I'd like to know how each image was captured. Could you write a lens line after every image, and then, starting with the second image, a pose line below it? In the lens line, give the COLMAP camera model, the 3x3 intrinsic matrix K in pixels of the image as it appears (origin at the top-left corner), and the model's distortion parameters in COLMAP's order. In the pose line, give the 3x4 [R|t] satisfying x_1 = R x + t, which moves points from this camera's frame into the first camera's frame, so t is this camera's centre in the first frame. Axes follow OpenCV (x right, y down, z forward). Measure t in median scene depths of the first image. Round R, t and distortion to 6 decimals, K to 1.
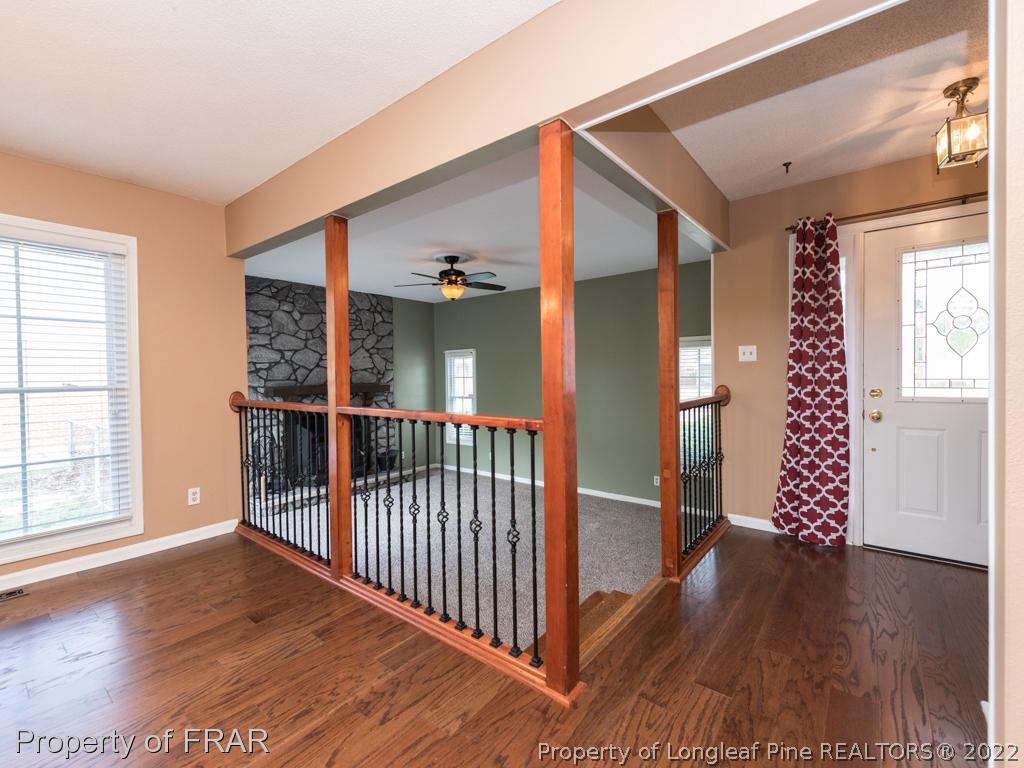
lens RADIAL K [[445.8, 0, 515.6], [0, 445.8, 381.4], [0, 0, 1]] dist [0.009184, -0.003087]
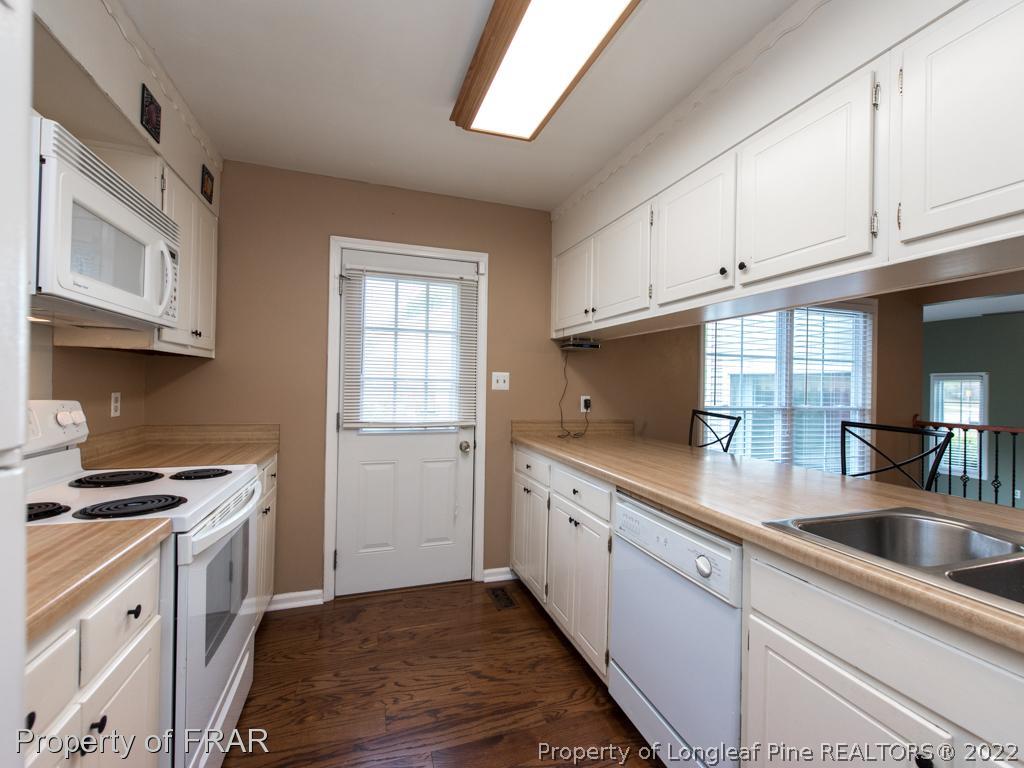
lens RADIAL K [[445.8, 0, 488.0], [0, 445.8, 384.1], [0, 0, 1]] dist [0.009184, -0.003087]
pose [[0.835166, 0.030471, -0.549153, -1.089311], [-0.040135, 0.999179, -0.005597, -0.008467], [0.548531, 0.026715, 0.835703, -0.786649]]
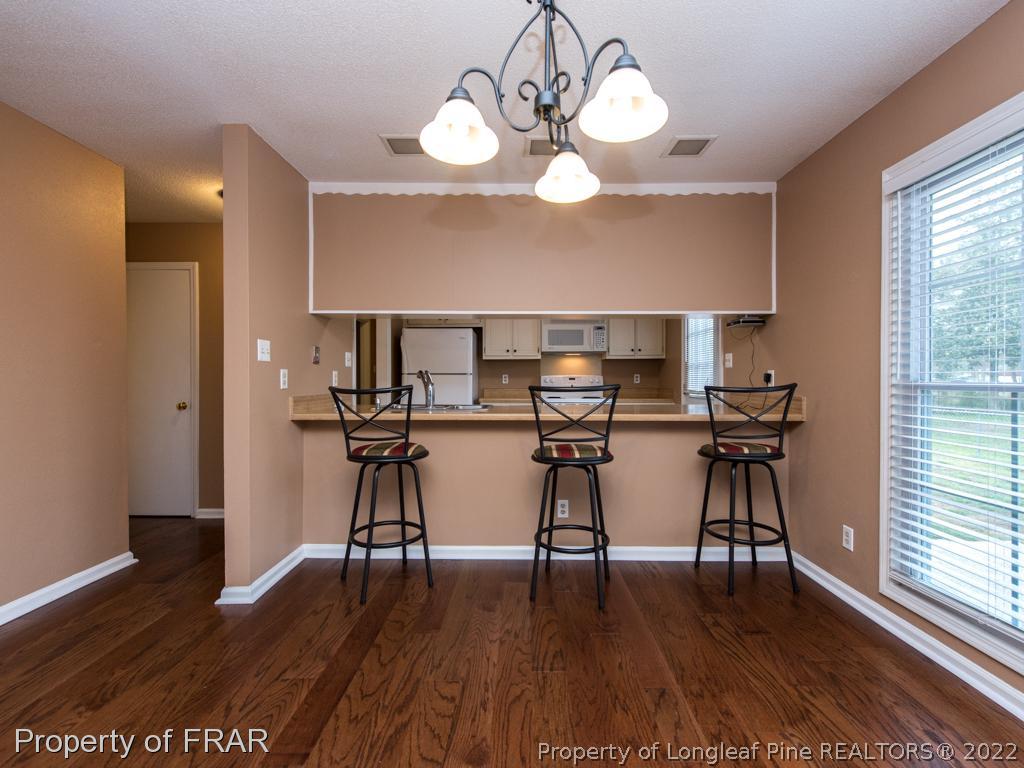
lens RADIAL K [[445.8, 0, 512.0], [0, 445.8, 384.1], [0, 0, 1]] dist [0.009184, -0.003087]
pose [[-0.797975, 0.019335, -0.602380, -0.364604], [0.001222, 0.999535, 0.030464, 0.005332], [0.602689, 0.023574, -0.797628, 0.708672]]
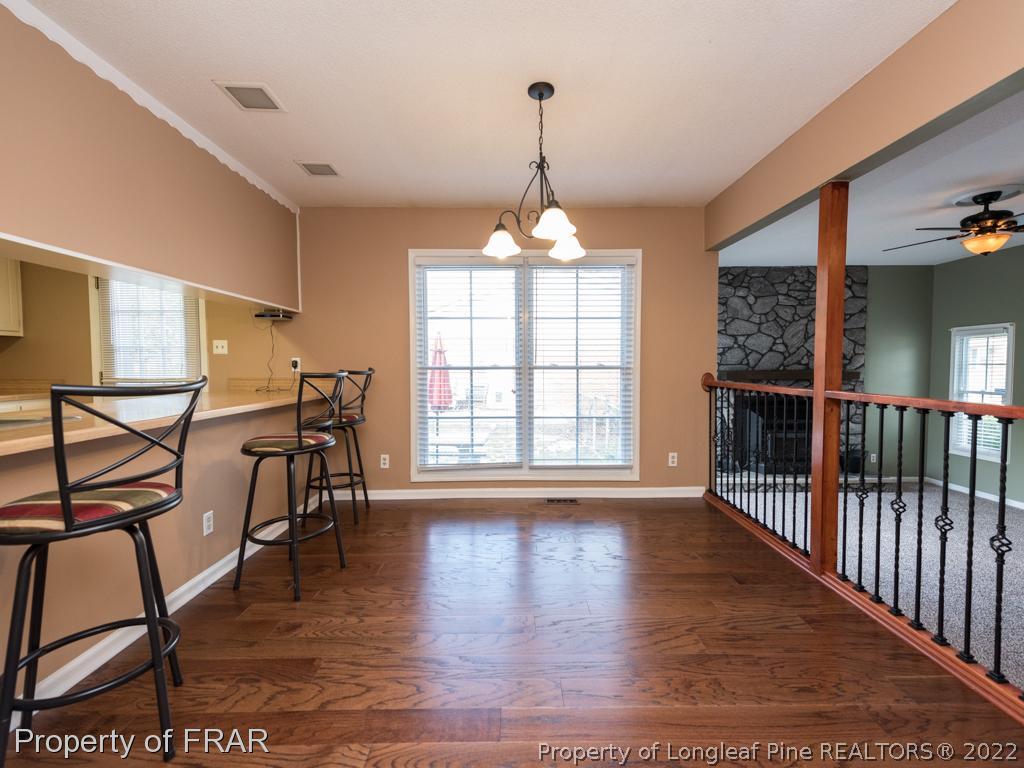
lens RADIAL K [[445.8, 0, 514.2], [0, 445.8, 382.0], [0, 0, 1]] dist [0.009184, -0.003087]
pose [[0.623401, 0.042816, -0.780729, -0.068585], [-0.018537, 0.999028, 0.039986, 0.011428], [0.781682, -0.010456, 0.623589, -0.074942]]
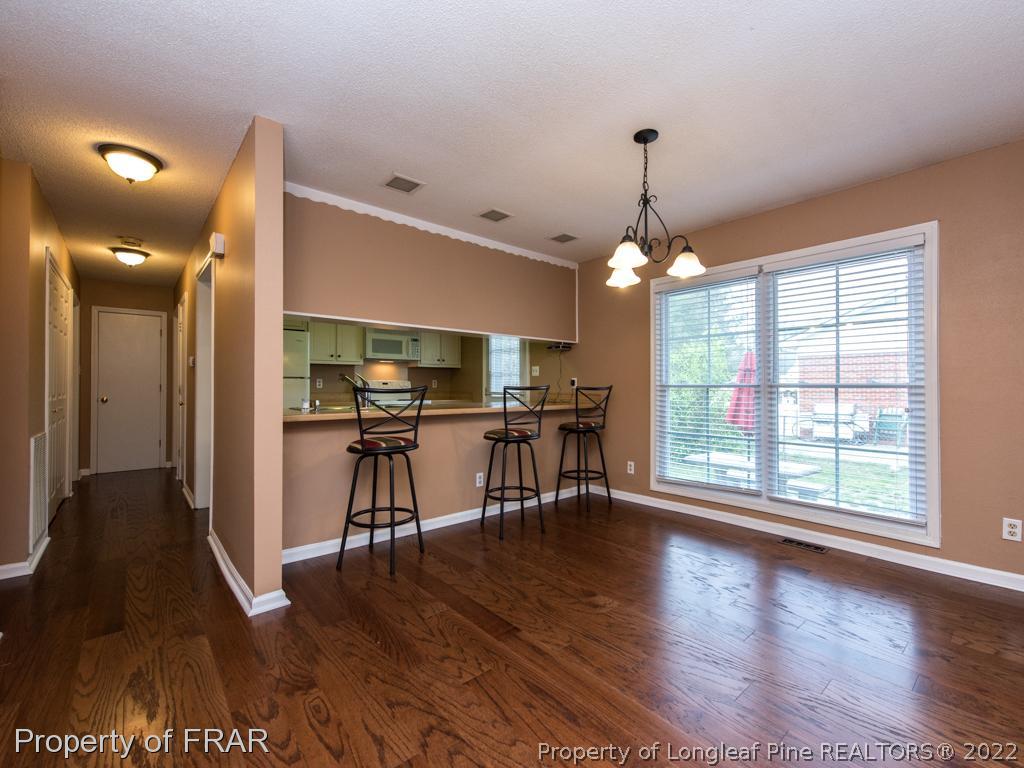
lens RADIAL K [[445.8, 0, 512.3], [0, 445.8, 381.5], [0, 0, 1]] dist [0.009184, -0.003087]
pose [[-0.200368, 0.001249, -0.979720, 0.221566], [-0.014857, 0.999880, 0.004313, 0.014931], [0.979608, 0.015419, -0.200326, 0.346857]]
